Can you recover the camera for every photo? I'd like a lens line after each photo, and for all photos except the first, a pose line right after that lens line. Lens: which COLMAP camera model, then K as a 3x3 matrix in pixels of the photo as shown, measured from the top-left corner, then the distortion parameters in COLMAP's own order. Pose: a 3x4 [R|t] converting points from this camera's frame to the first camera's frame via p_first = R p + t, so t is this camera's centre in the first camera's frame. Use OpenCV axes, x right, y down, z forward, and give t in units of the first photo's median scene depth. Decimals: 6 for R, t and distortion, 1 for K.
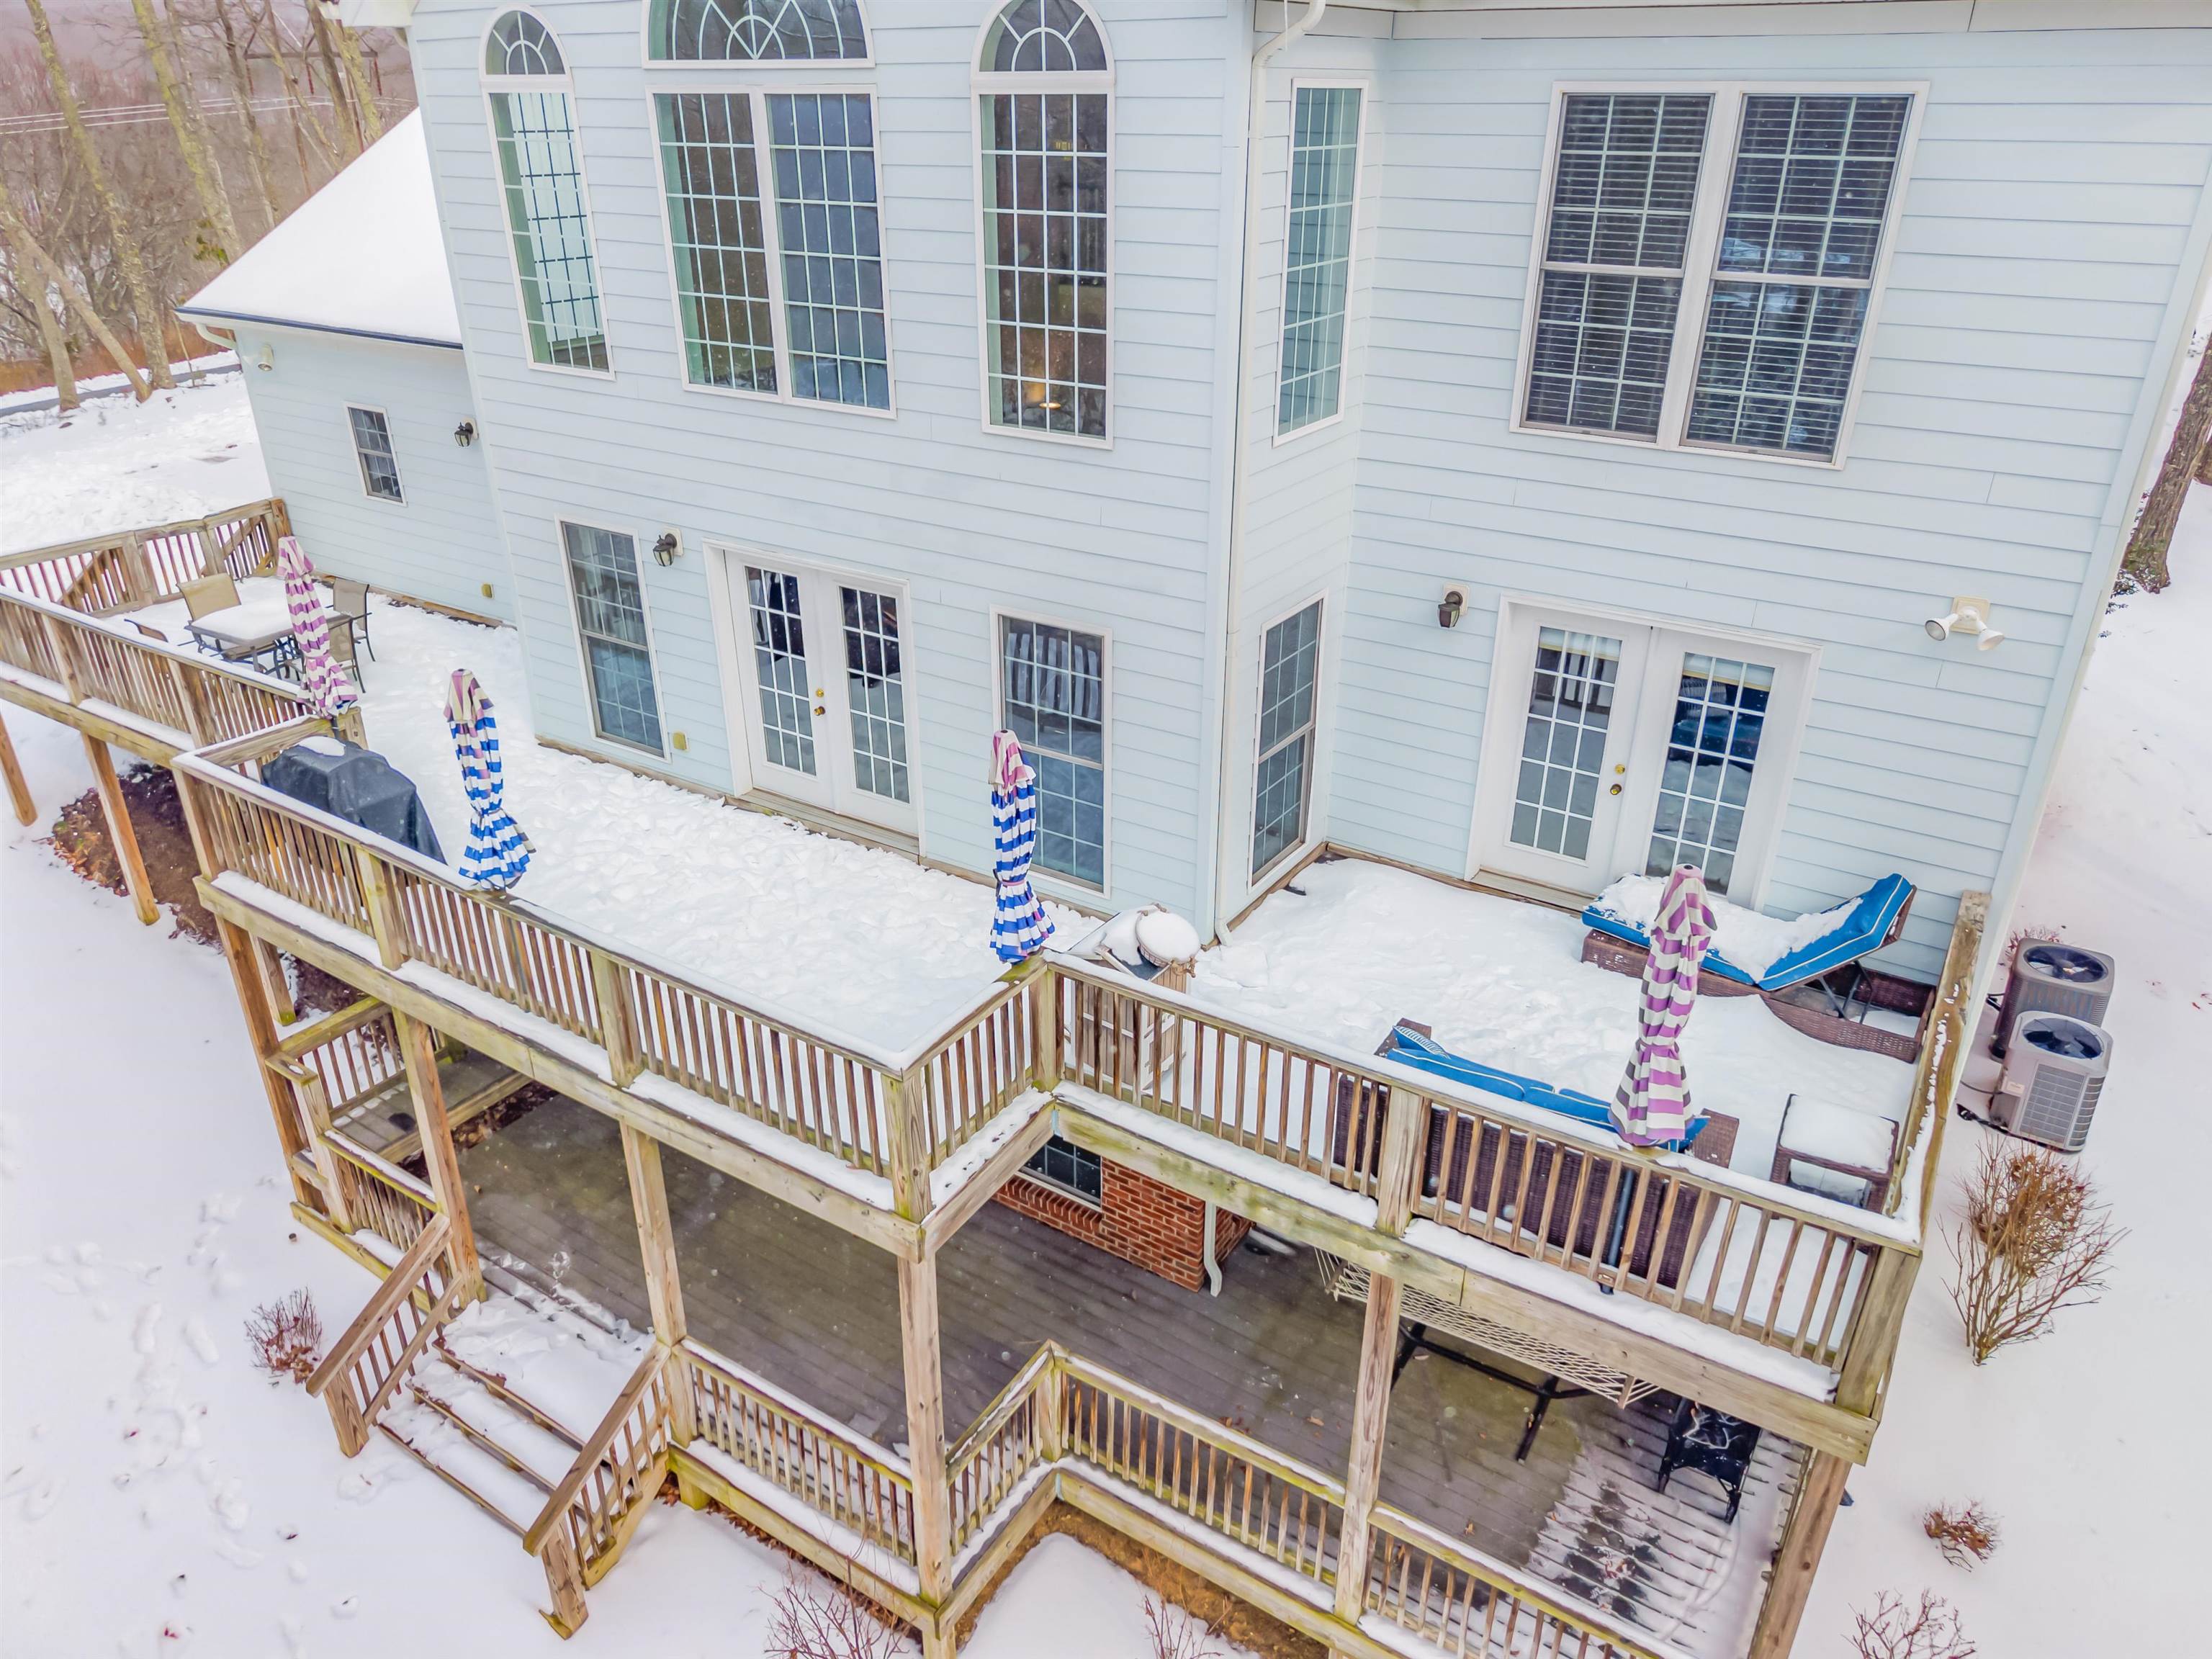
lens RADIAL K [[1468.2, 0, 1114.1], [0, 1468.2, 824.4], [0, 0, 1]] dist [0.007248, -0.015166]
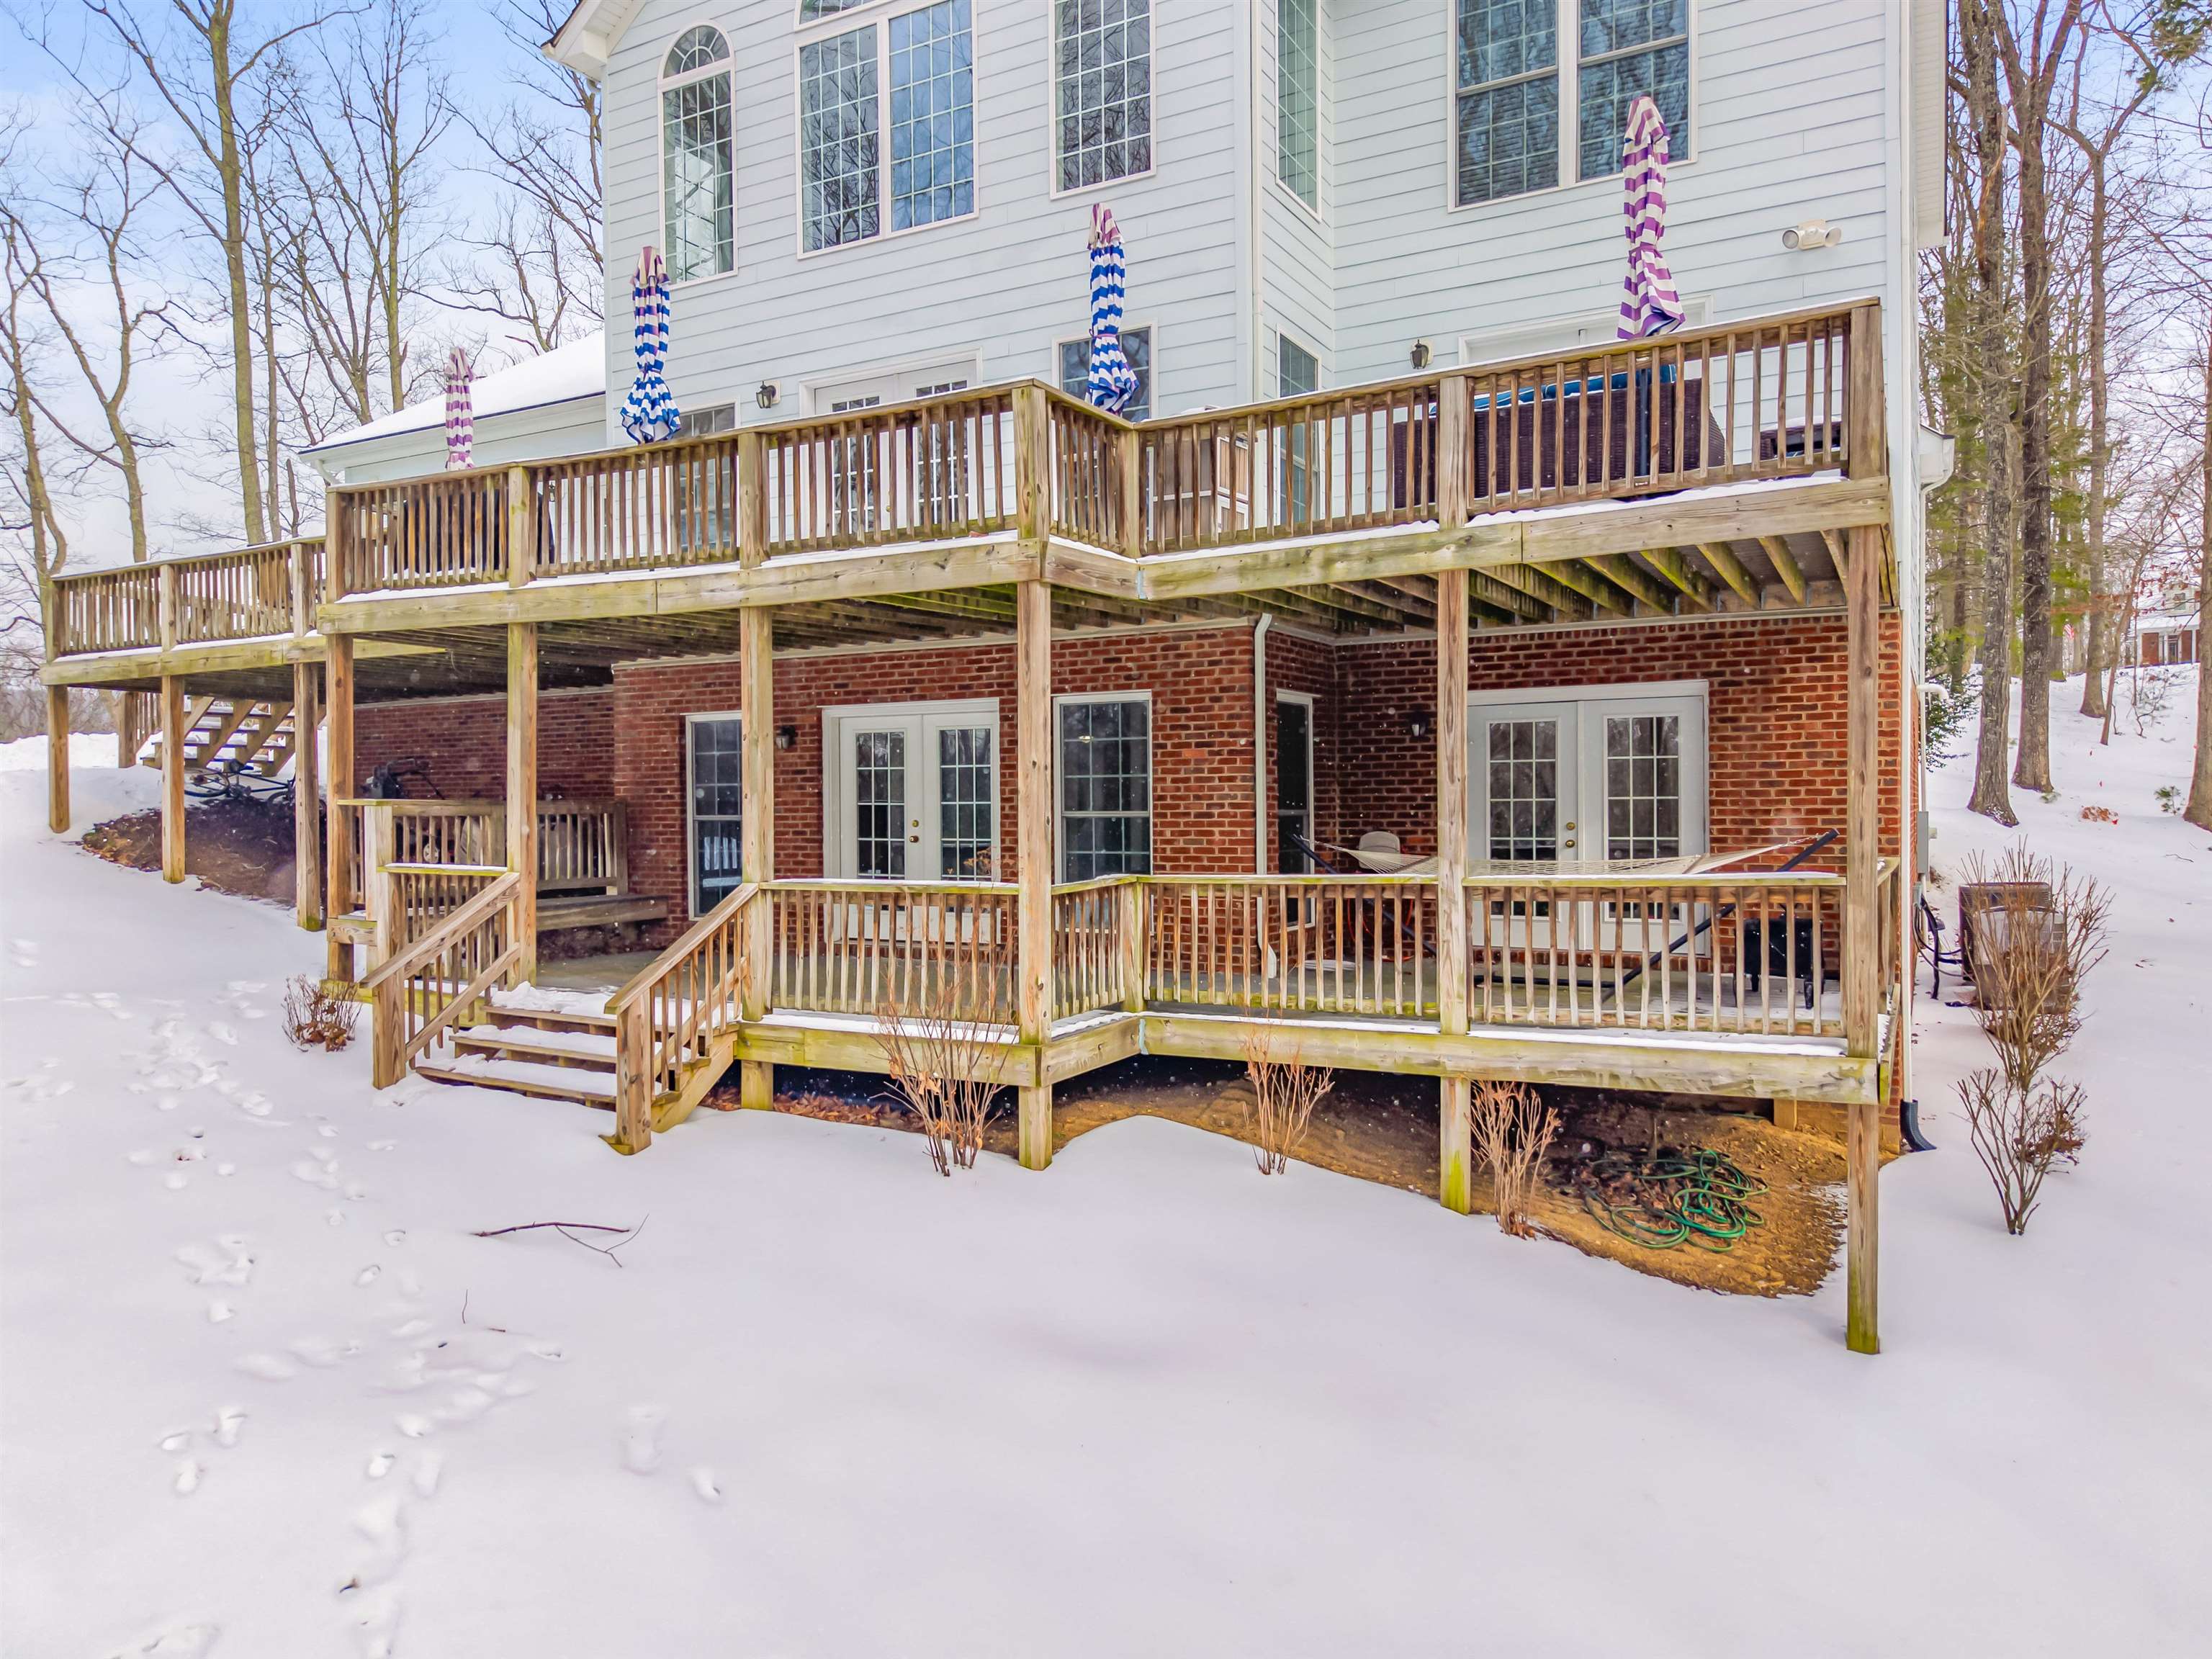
lens RADIAL K [[1468.2, 0, 1116.6], [0, 1468.2, 828.8], [0, 0, 1]] dist [0.007248, -0.015166]
pose [[0.997543, -0.014816, 0.068468, -0.133763], [0.042708, 0.903354, -0.426763, 0.823279], [-0.055528, 0.428639, 0.901768, 0.064295]]
